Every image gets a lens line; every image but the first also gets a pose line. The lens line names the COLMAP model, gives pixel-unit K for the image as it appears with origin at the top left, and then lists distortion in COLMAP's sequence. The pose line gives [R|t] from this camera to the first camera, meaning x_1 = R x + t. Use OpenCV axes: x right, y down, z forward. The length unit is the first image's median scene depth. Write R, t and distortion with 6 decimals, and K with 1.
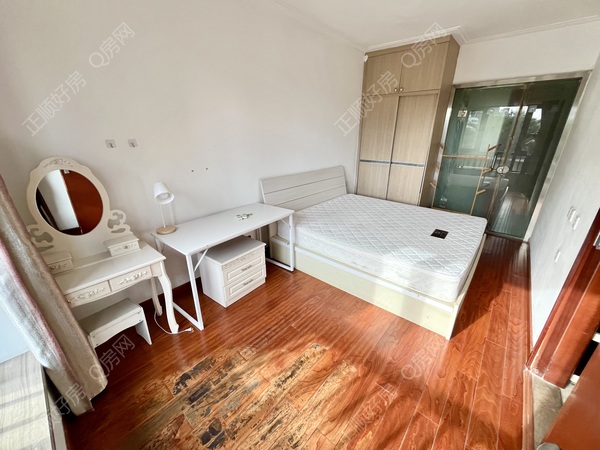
lens RADIAL K [[241.5, 0, 302.3], [0, 241.5, 224.6], [0, 0, 1]] dist [0.002062, 0.000659]
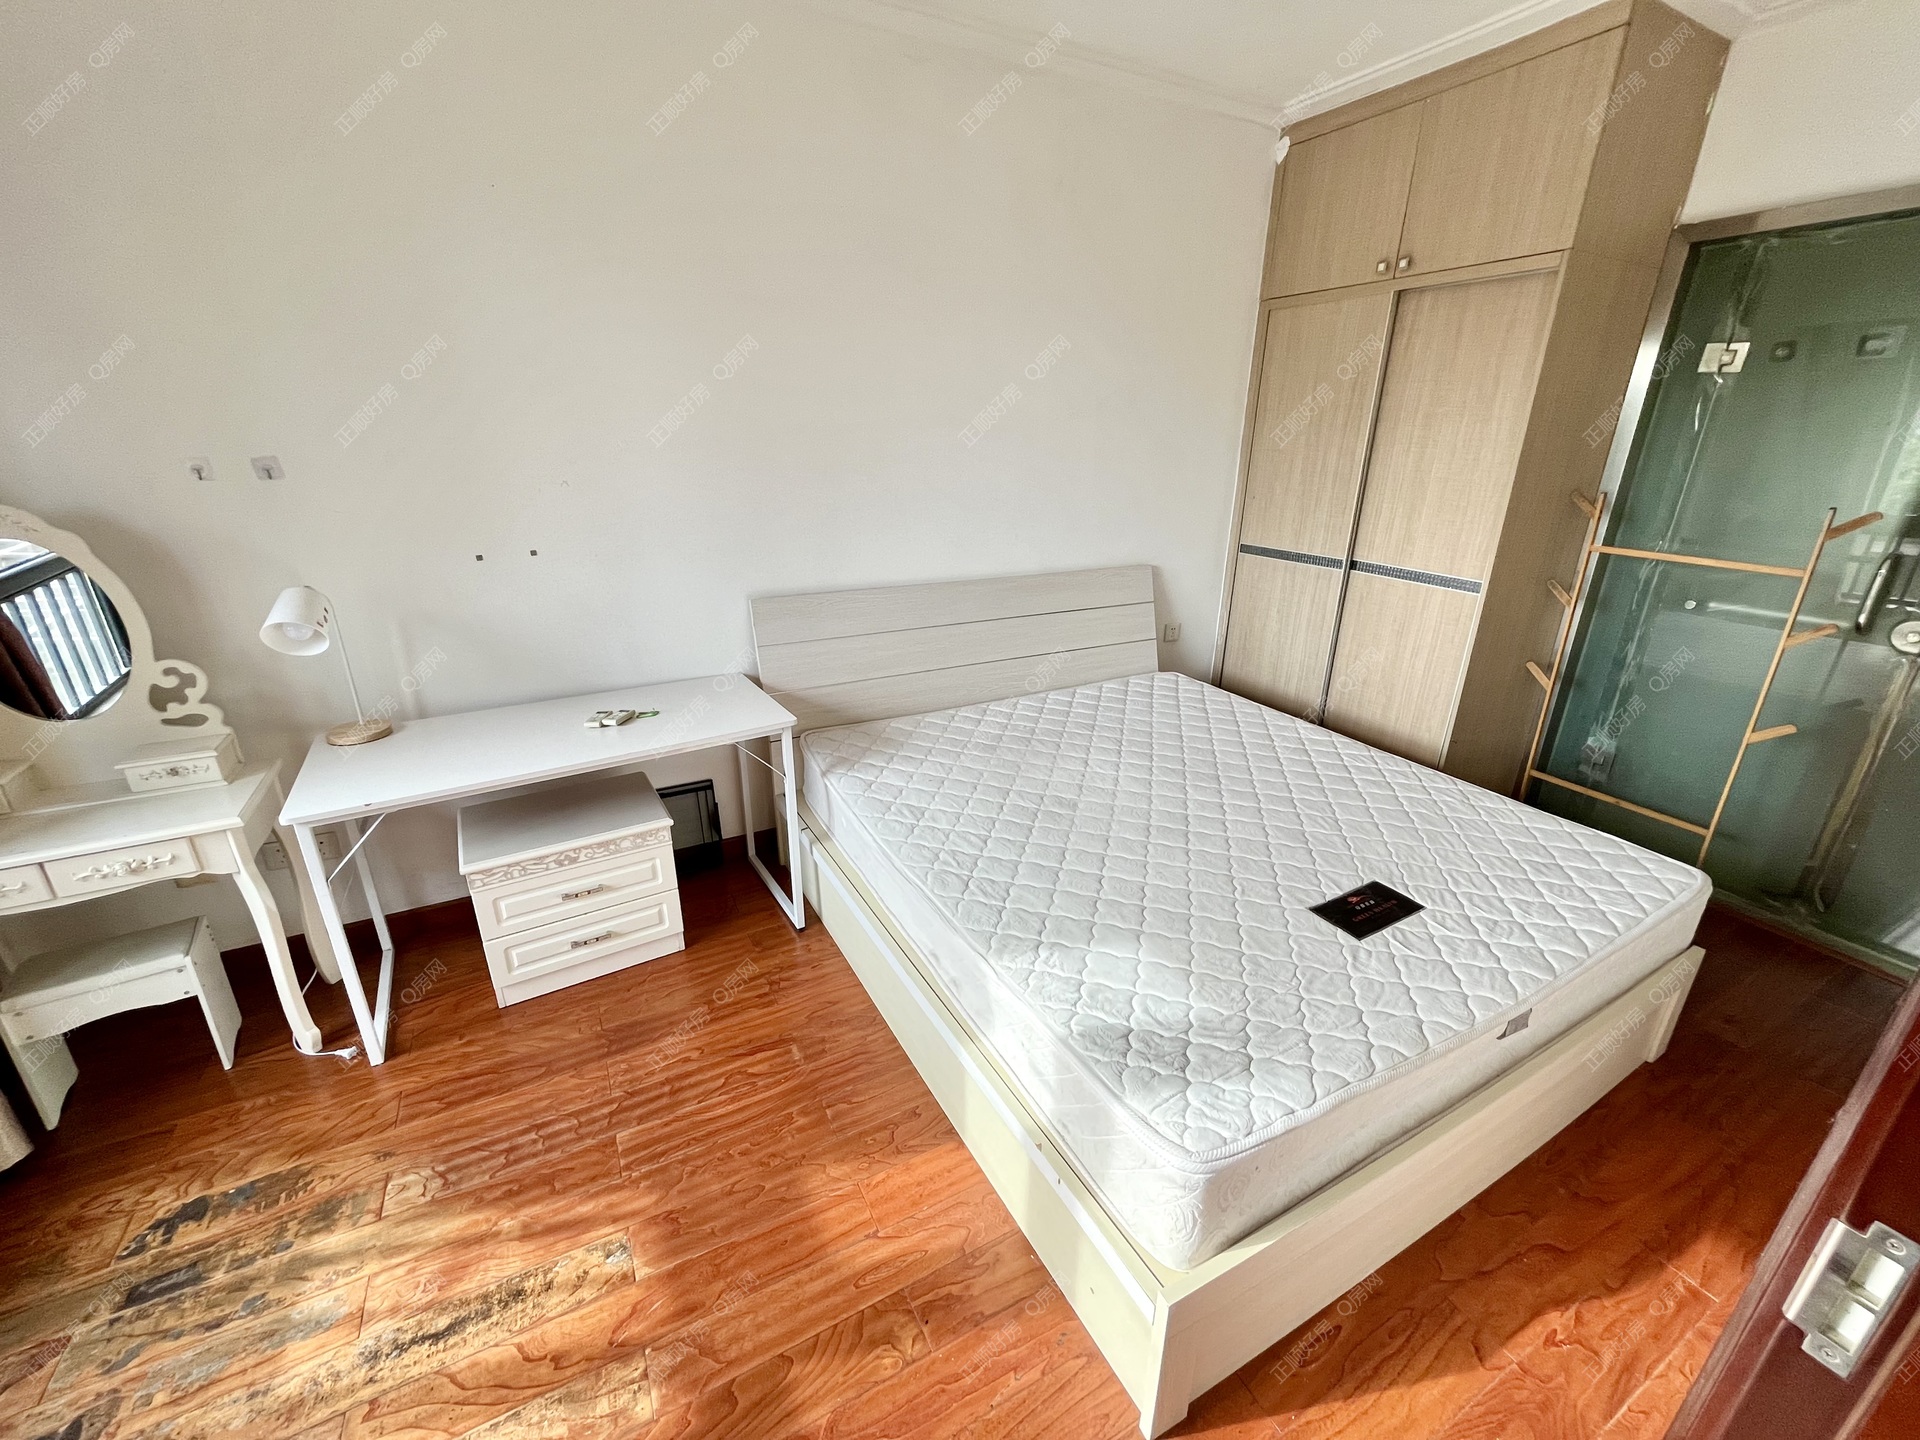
lens RADIAL K [[772.9, 0, 963.4], [0, 772.9, 719.1], [0, 0, 1]] dist [-0.000414, -0.000156]
pose [[0.936069, 0.127785, -0.327789, 0.486693], [-0.131507, 0.991256, 0.010885, -0.102091], [0.326314, 0.032917, 0.944688, 0.244414]]
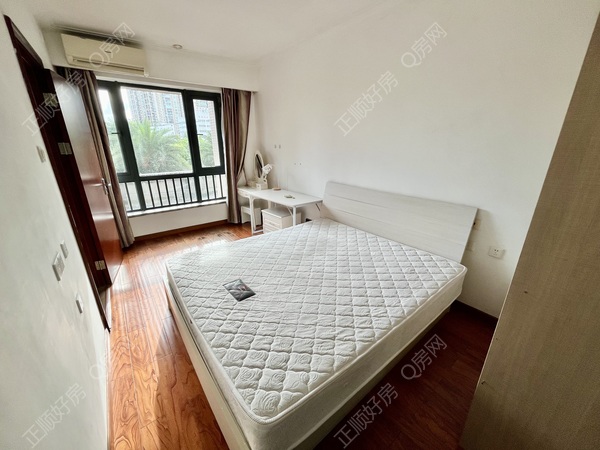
lens RADIAL K [[241.5, 0, 301.1], [0, 241.5, 224.7], [0, 0, 1]] dist [-0.000414, -0.000156]
pose [[-0.192326, 0.316611, -0.928853, 1.231333], [-0.348390, 0.862838, 0.366246, -0.473738], [0.917407, 0.394041, -0.055642, 1.257668]]
